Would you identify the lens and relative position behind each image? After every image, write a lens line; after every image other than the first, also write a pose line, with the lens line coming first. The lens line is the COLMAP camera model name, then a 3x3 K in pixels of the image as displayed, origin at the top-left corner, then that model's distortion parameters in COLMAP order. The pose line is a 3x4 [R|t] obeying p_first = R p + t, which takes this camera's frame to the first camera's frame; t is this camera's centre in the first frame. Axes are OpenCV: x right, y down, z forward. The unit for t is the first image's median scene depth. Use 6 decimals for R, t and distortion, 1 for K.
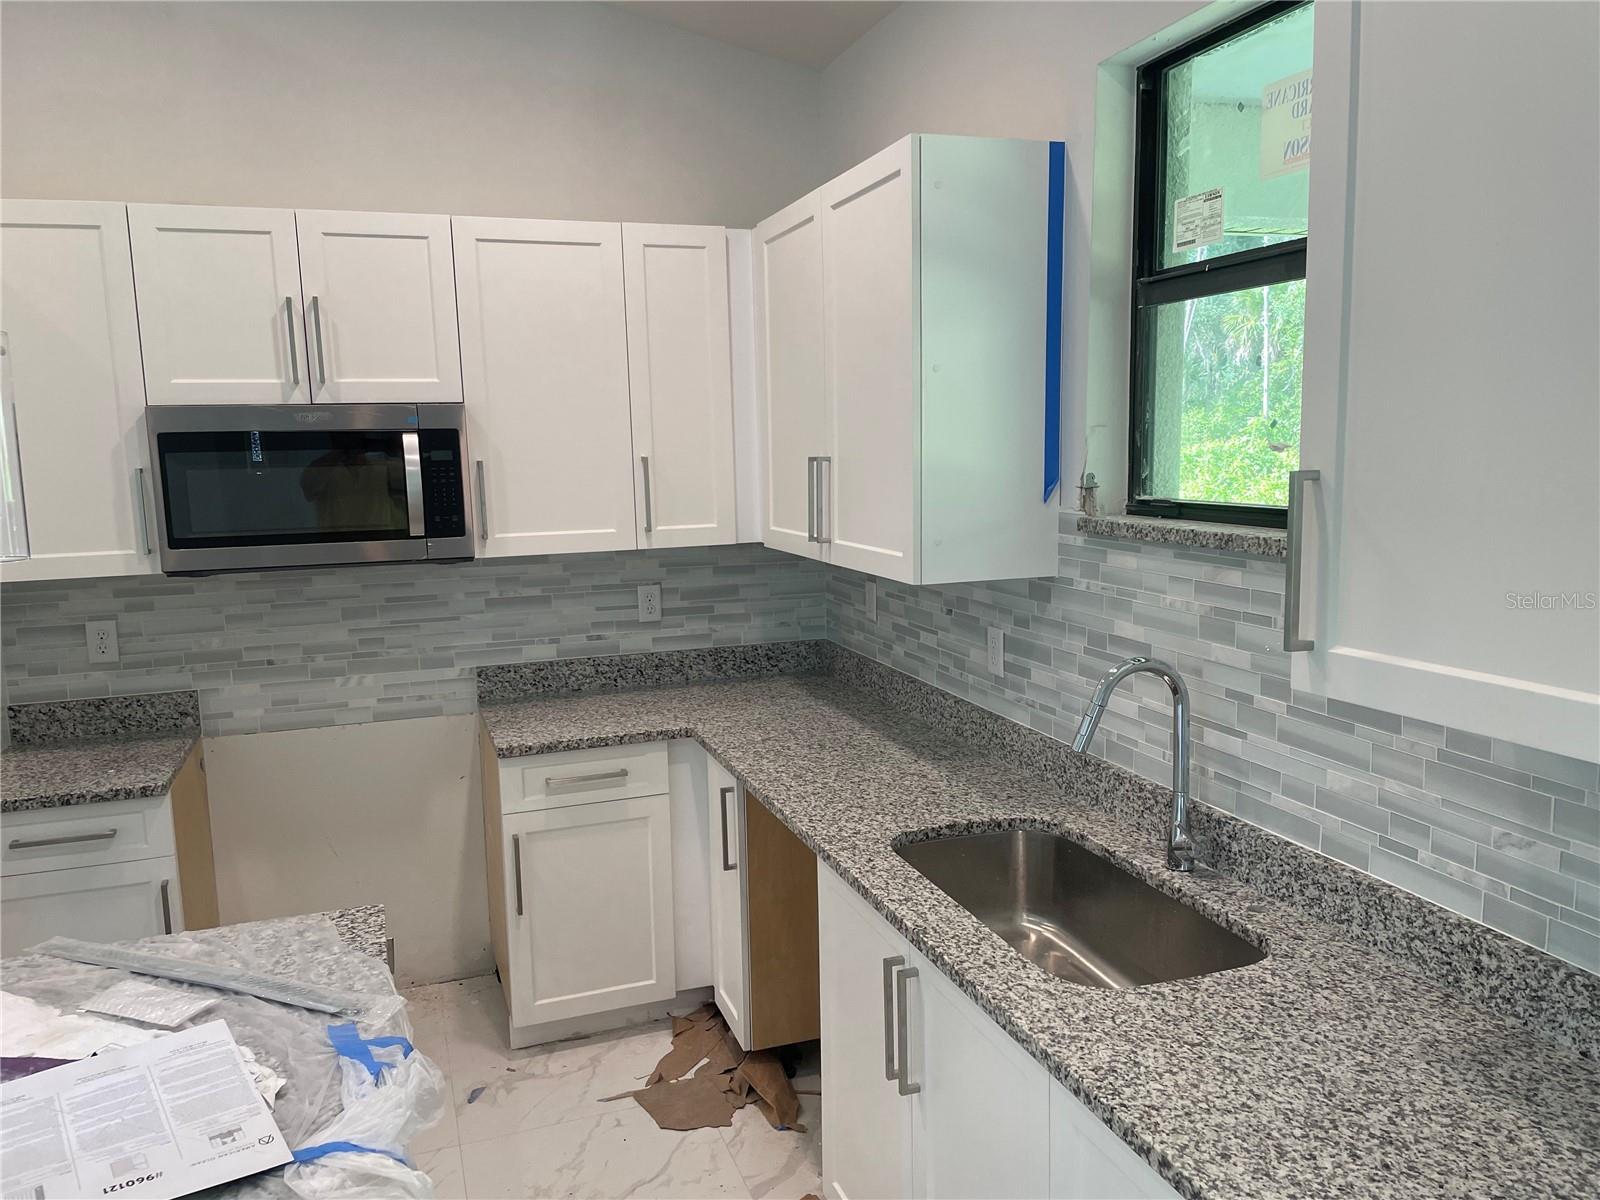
lens RADIAL K [[1192.1, 0, 806.9], [0, 1192.1, 607.1], [0, 0, 1]] dist [0.107436, -0.147854]
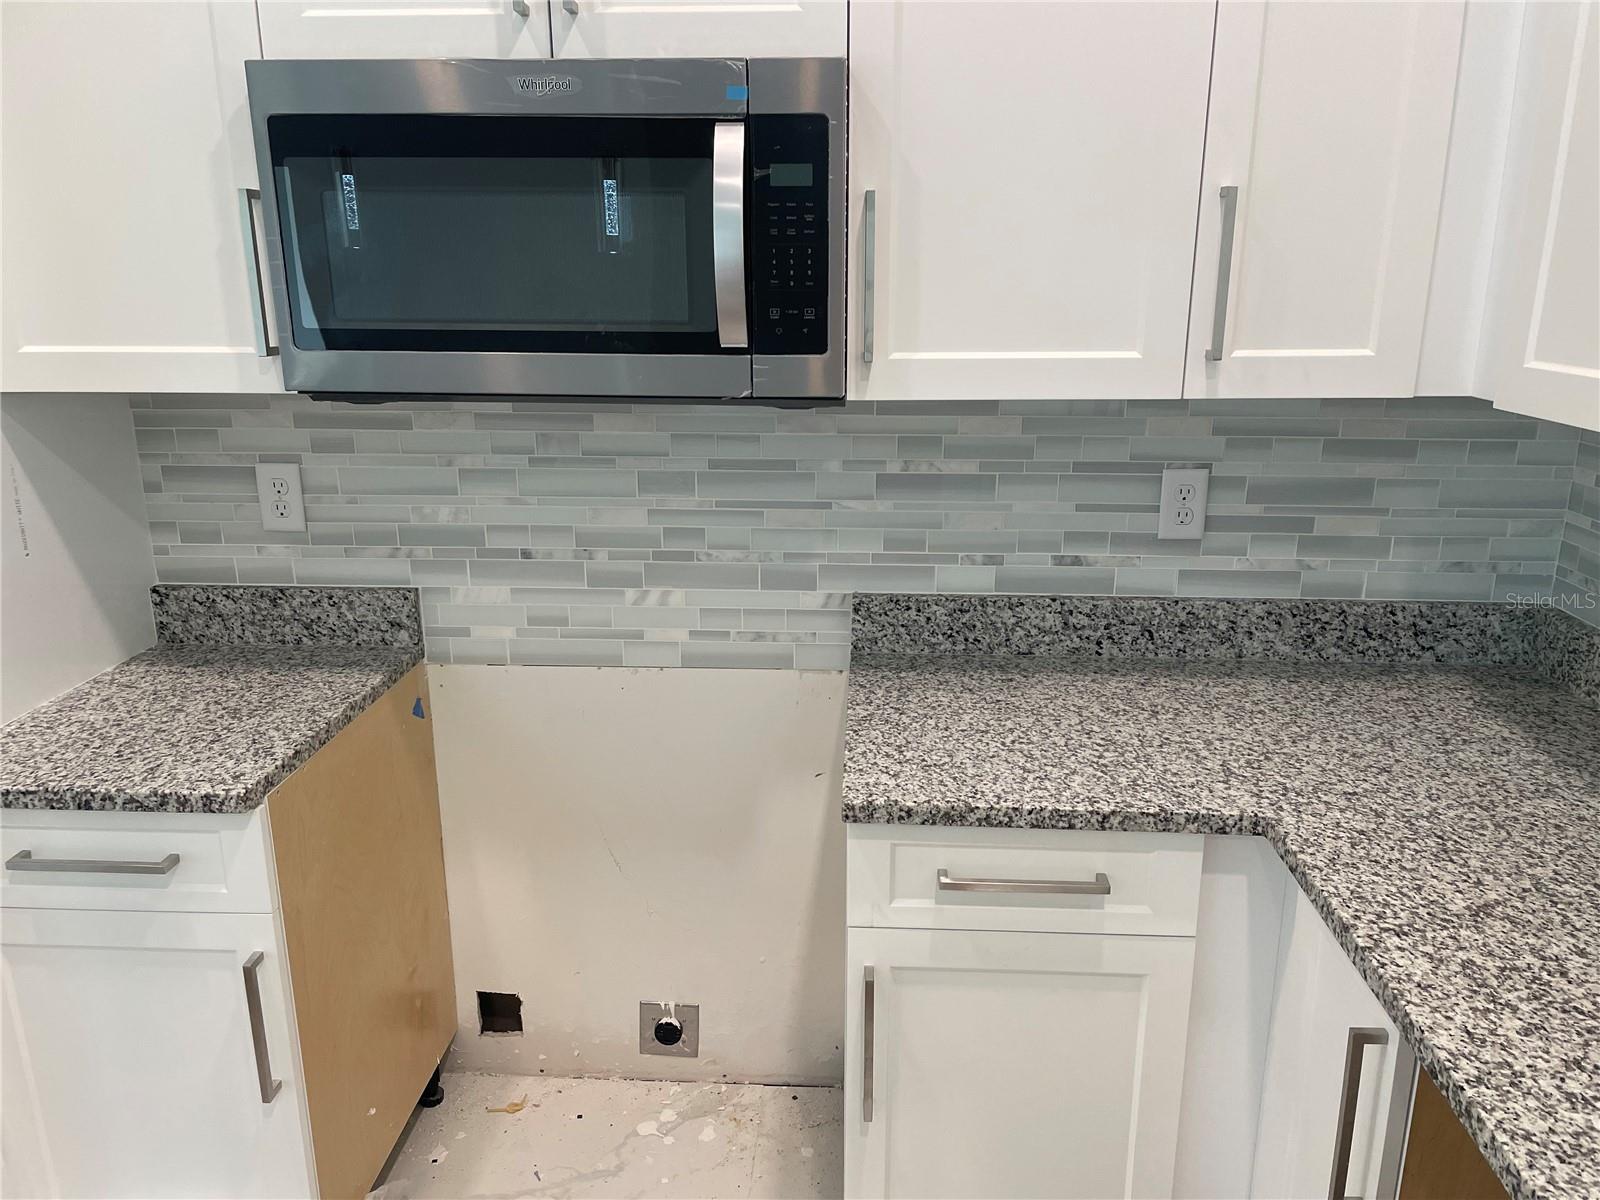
lens RADIAL K [[1192.1, 0, 806.9], [0, 1192.1, 607.1], [0, 0, 1]] dist [0.107436, -0.147854]
pose [[0.921601, 0.125820, -0.367180, -0.094893], [-0.074741, 0.985824, 0.150213, -0.028150], [0.380875, -0.110993, 0.917941, 0.509776]]
